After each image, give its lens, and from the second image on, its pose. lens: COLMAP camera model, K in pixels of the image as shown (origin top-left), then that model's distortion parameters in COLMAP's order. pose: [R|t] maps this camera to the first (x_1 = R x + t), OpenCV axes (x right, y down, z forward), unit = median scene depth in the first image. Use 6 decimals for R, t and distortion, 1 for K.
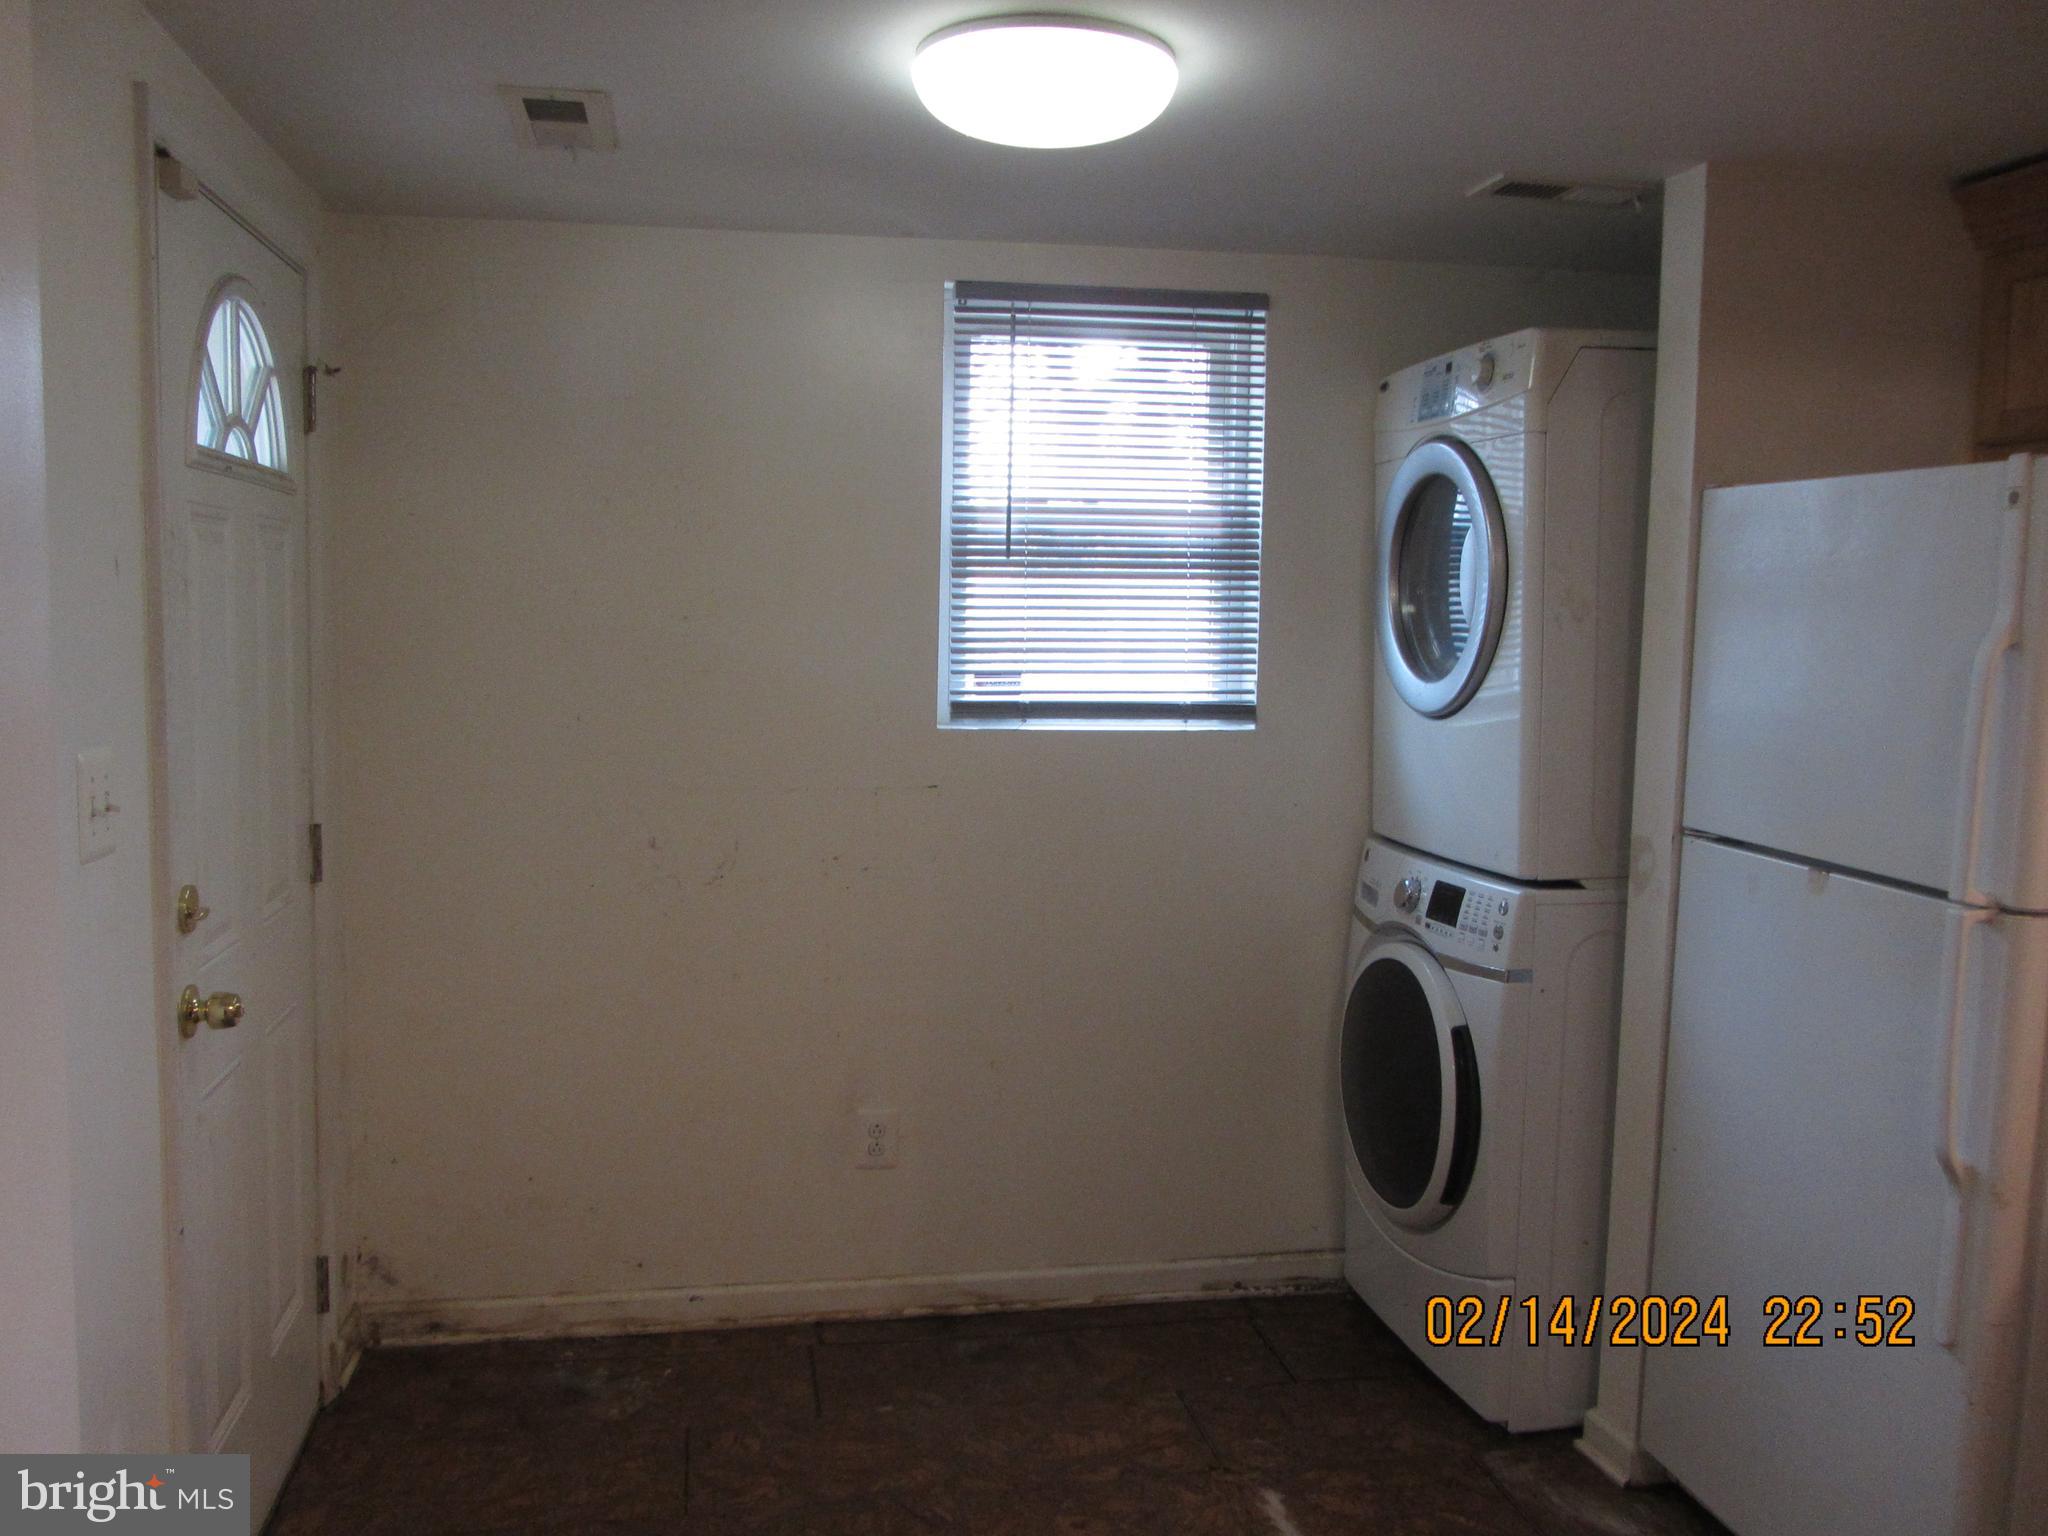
lens RADIAL K [[1686.4, 0, 1029.1], [0, 1686.4, 750.8], [0, 0, 1]] dist [-0.032498, 0.008799]
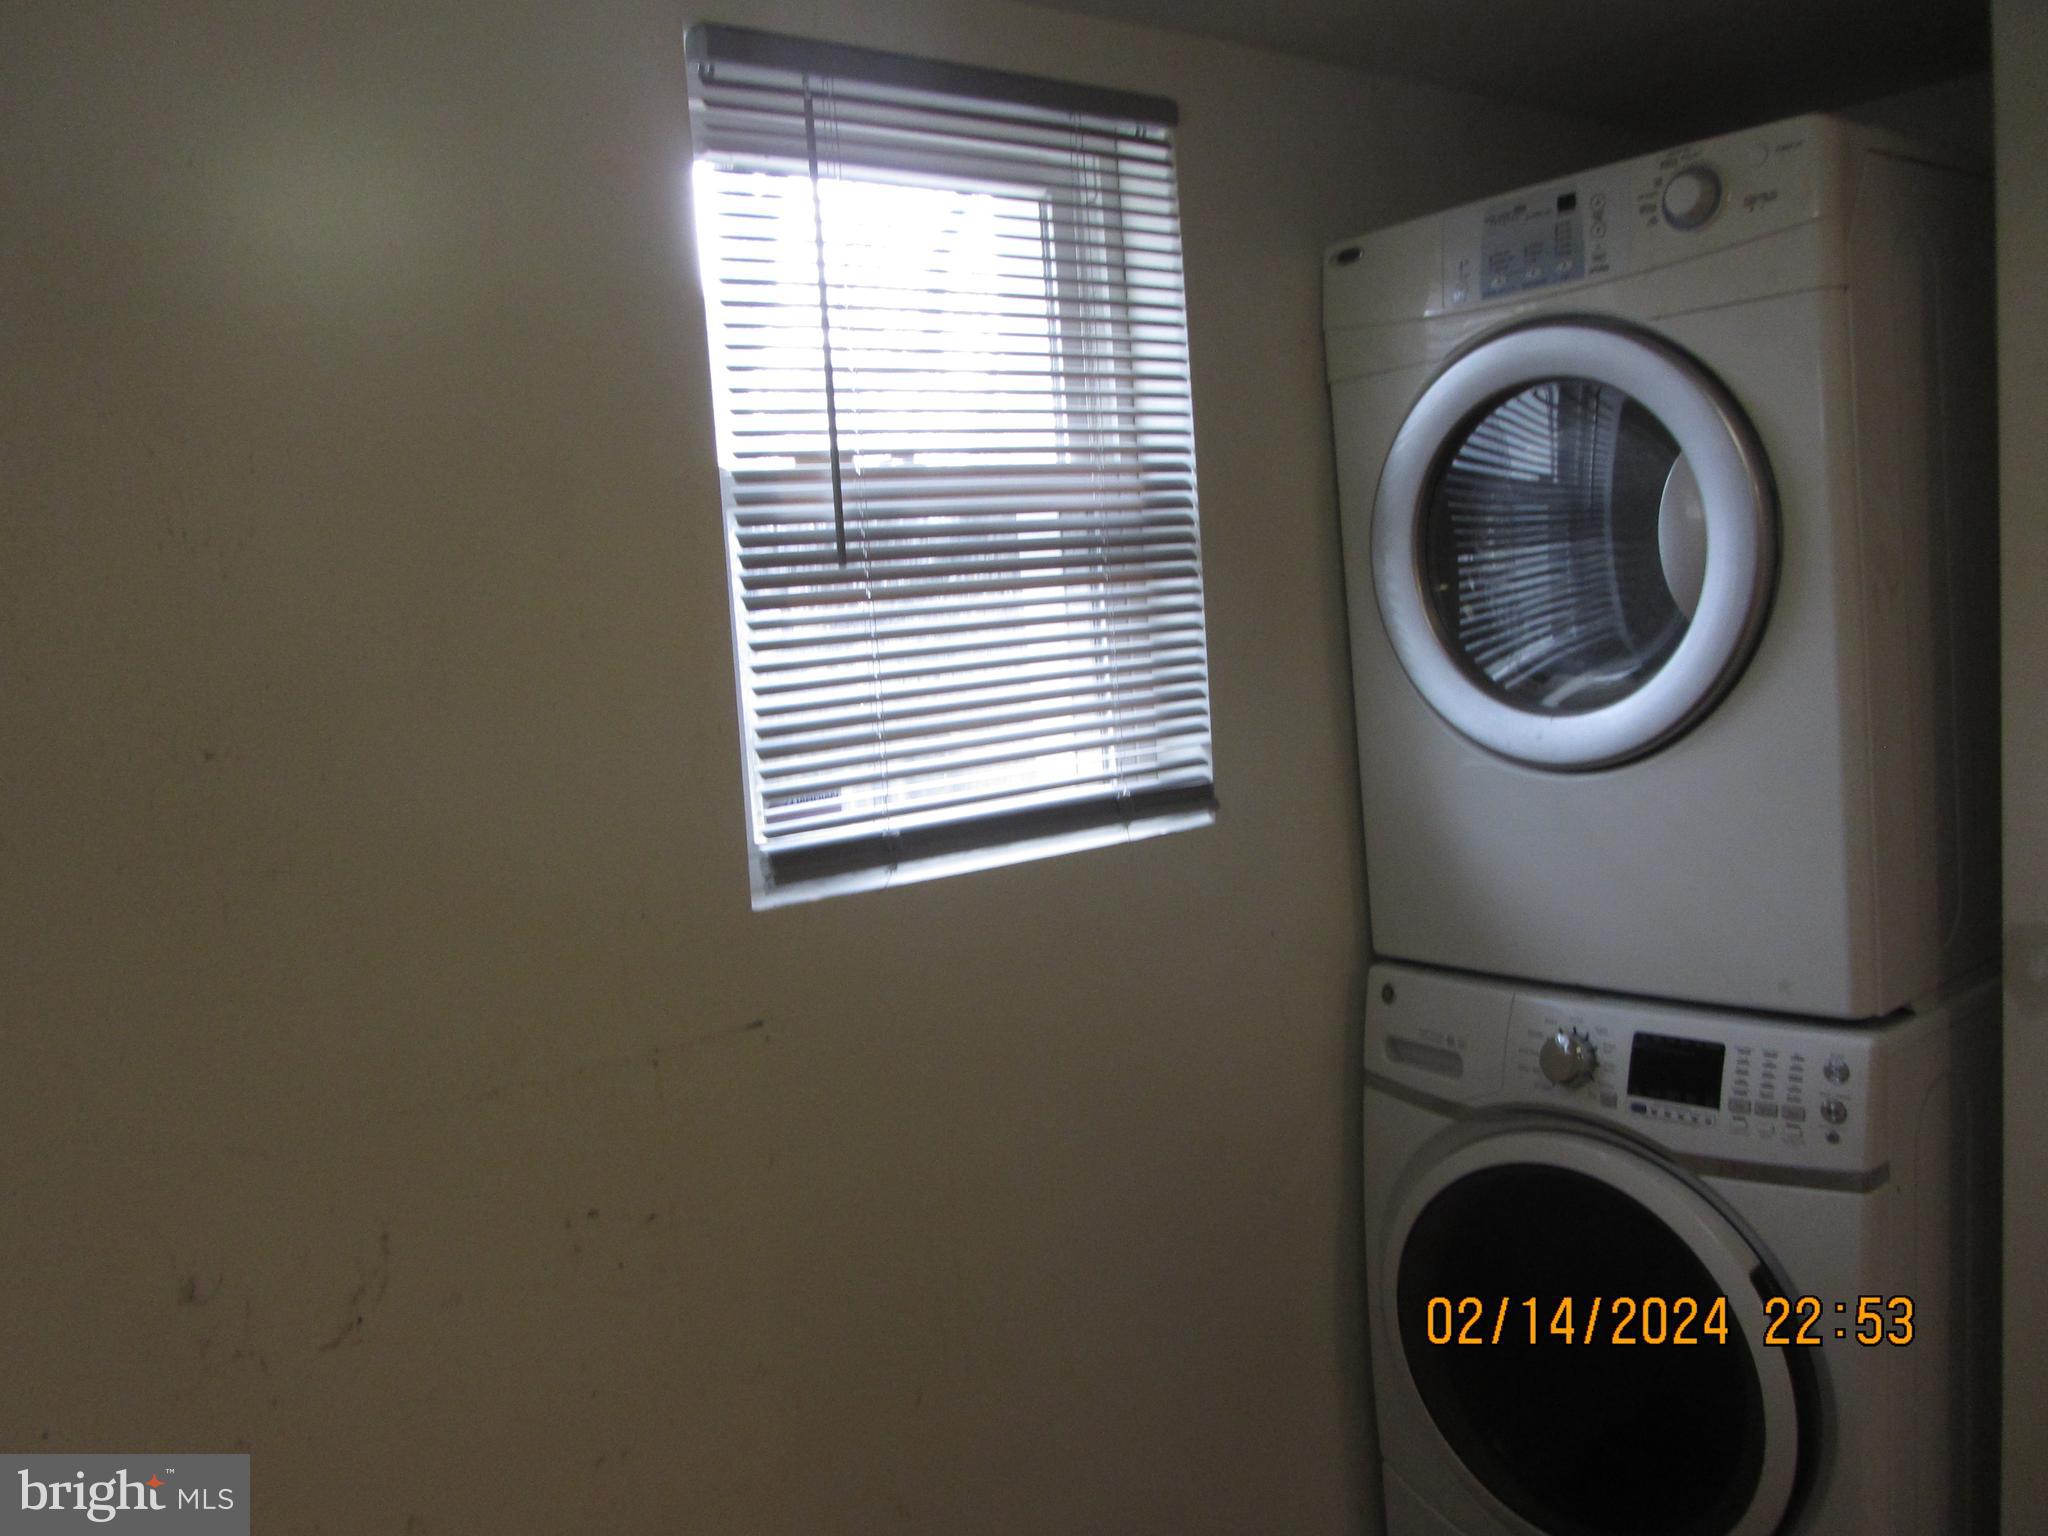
lens RADIAL K [[1686.4, 0, 1015.9], [0, 1686.4, 764.9], [0, 0, 1]] dist [-0.032498, 0.008799]
pose [[0.875911, -0.122531, 0.466654, -0.216625], [0.123664, 0.991920, 0.028335, -0.061777], [-0.466355, 0.032889, 0.883986, 0.516609]]
